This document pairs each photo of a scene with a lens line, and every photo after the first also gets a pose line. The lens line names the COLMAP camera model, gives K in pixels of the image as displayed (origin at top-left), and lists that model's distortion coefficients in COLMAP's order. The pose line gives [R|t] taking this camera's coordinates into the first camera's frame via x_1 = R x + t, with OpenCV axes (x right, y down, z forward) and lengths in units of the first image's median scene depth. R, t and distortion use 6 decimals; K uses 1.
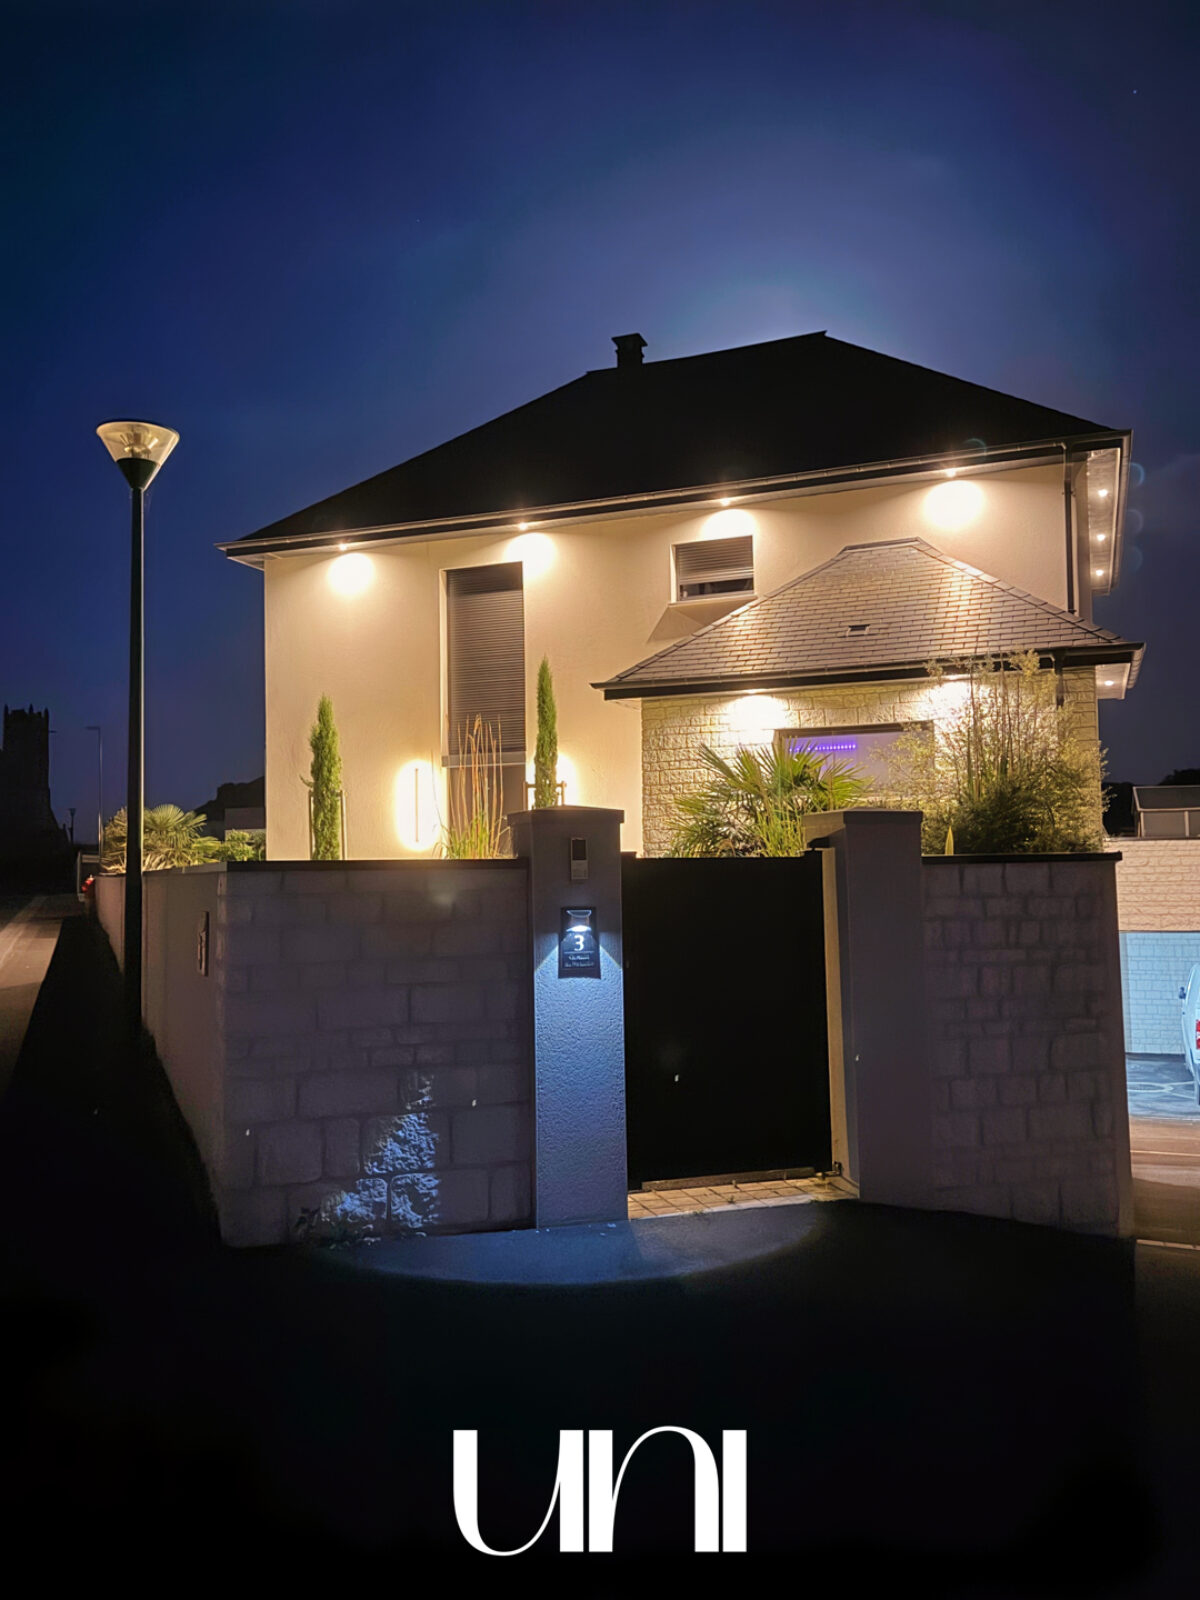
lens RADIAL K [[1273.5, 0, 592.1], [0, 1273.5, 814.2], [0, 0, 1]] dist [0.080069, -0.002323]
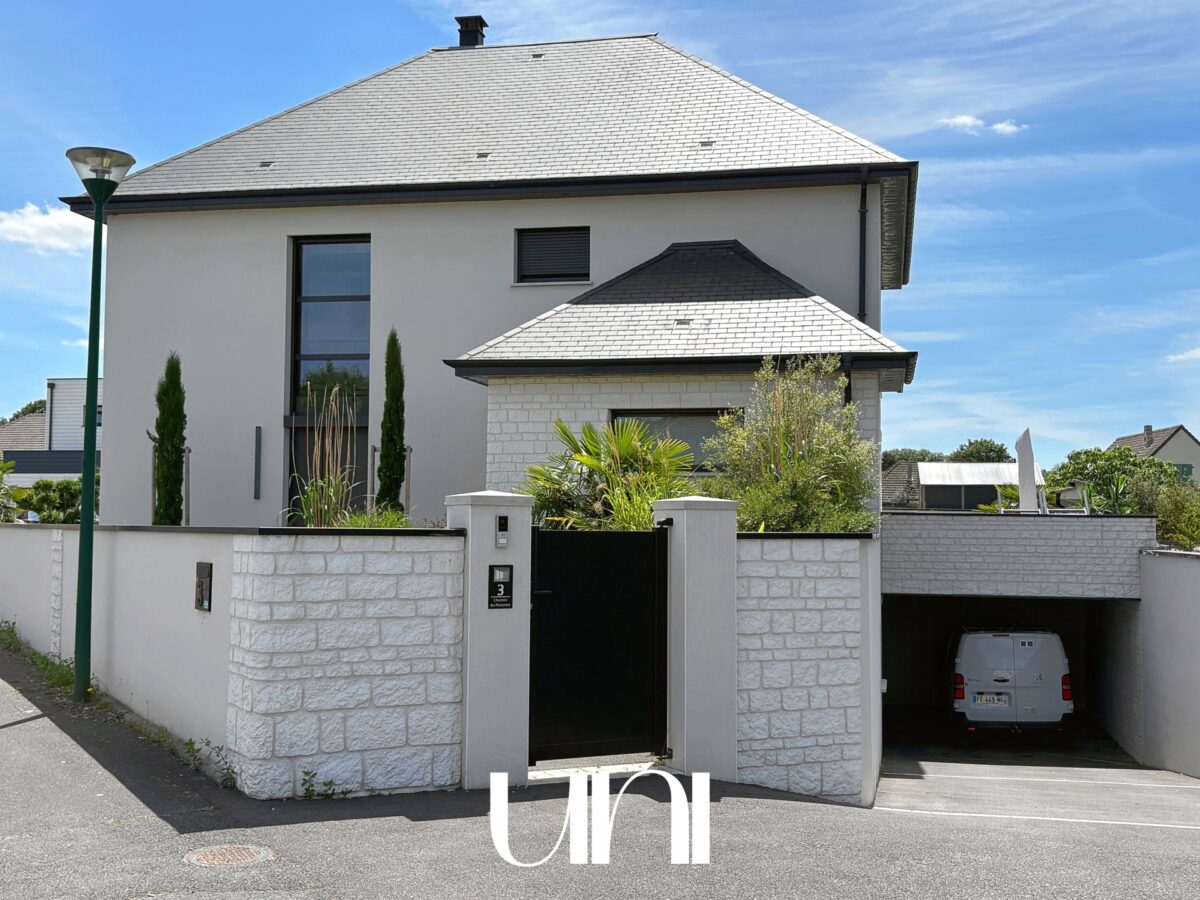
lens RADIAL K [[1368.7, 0, 609.8], [0, 1368.7, 453.9], [0, 0, 1]] dist [0.083594, 0.000000]
pose [[0.985855, 0.033456, 0.164226, -0.046323], [-0.031878, 0.999417, -0.012236, -0.011066], [-0.164539, 0.006828, 0.986347, -0.166080]]
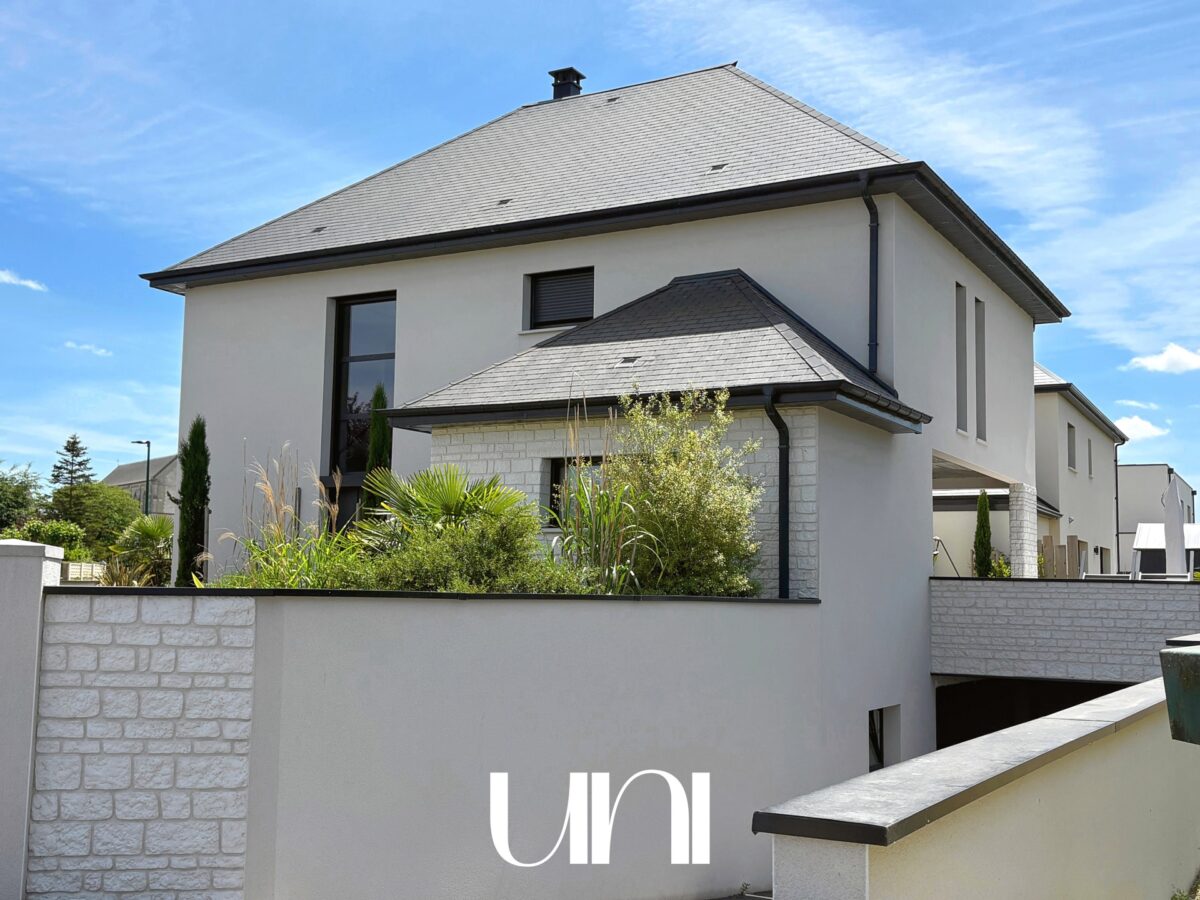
lens RADIAL K [[1326.7, 0, 607.1], [0, 1326.7, 447.6], [0, 0, 1]] dist [0.027434, 0.000000]
pose [[0.988167, 0.017821, -0.152344, 0.318542], [-0.027477, 0.997728, -0.061517, -0.010485], [0.150901, 0.064975, 0.986411, -0.026414]]
